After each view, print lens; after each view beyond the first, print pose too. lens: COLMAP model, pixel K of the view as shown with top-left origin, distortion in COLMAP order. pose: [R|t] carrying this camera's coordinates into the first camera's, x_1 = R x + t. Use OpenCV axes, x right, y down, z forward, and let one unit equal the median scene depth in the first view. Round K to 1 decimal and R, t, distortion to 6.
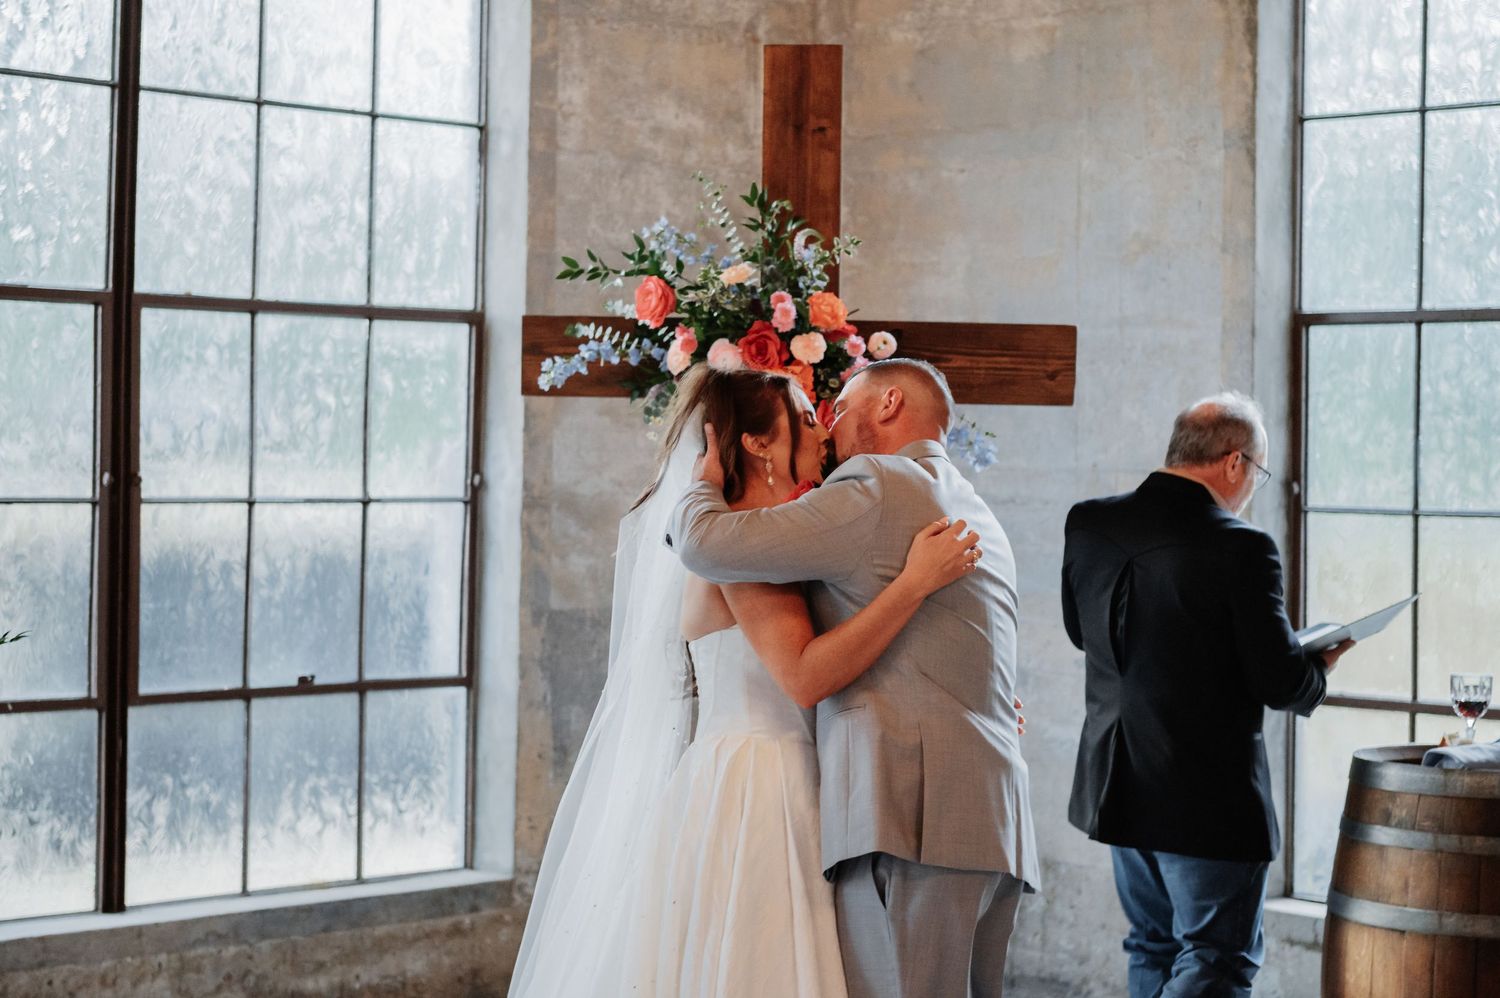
lens RADIAL K [[2851.1, 0, 750.0], [0, 2851.1, 499.0], [0, 0, 1]] dist [0.055666, -0.446502]
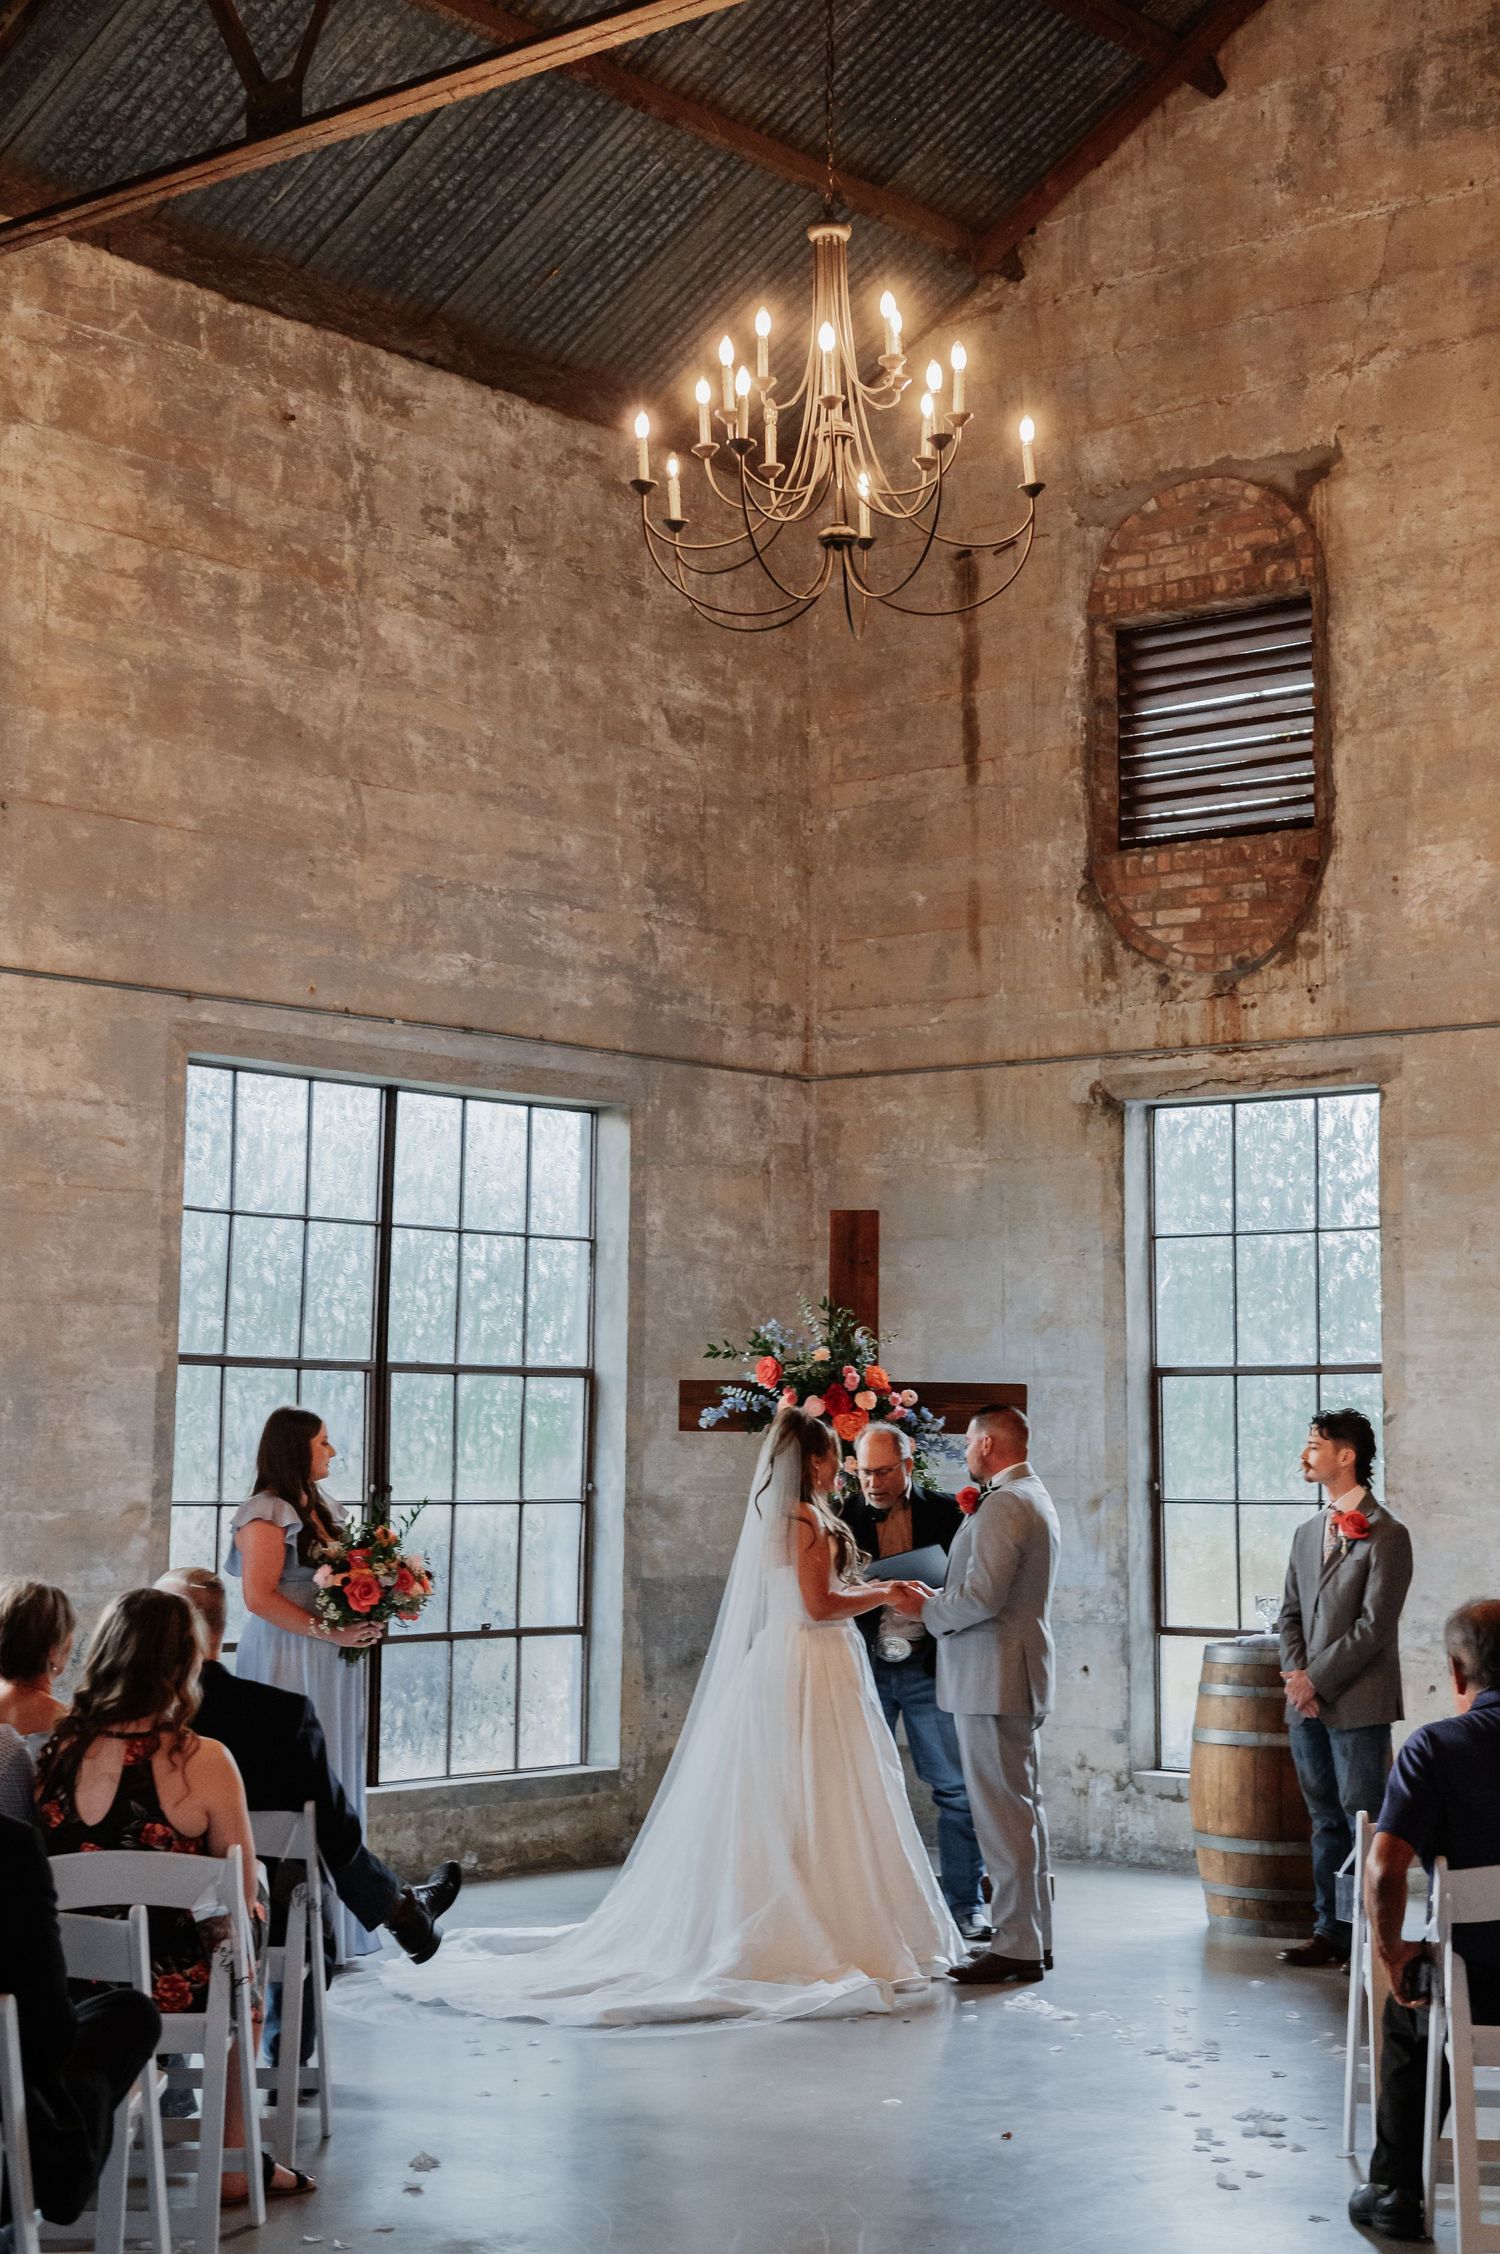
lens RADIAL K [[3602.5, 0, 750.0], [0, 3602.5, 1127.0], [0, 0, 1]] dist [0.061691, 0.057617]
pose [[0.995189, -0.001398, 0.097964, -0.203789], [0.012091, 0.994008, -0.108638, 0.011862], [-0.097225, 0.109300, 0.989243, -0.858868]]
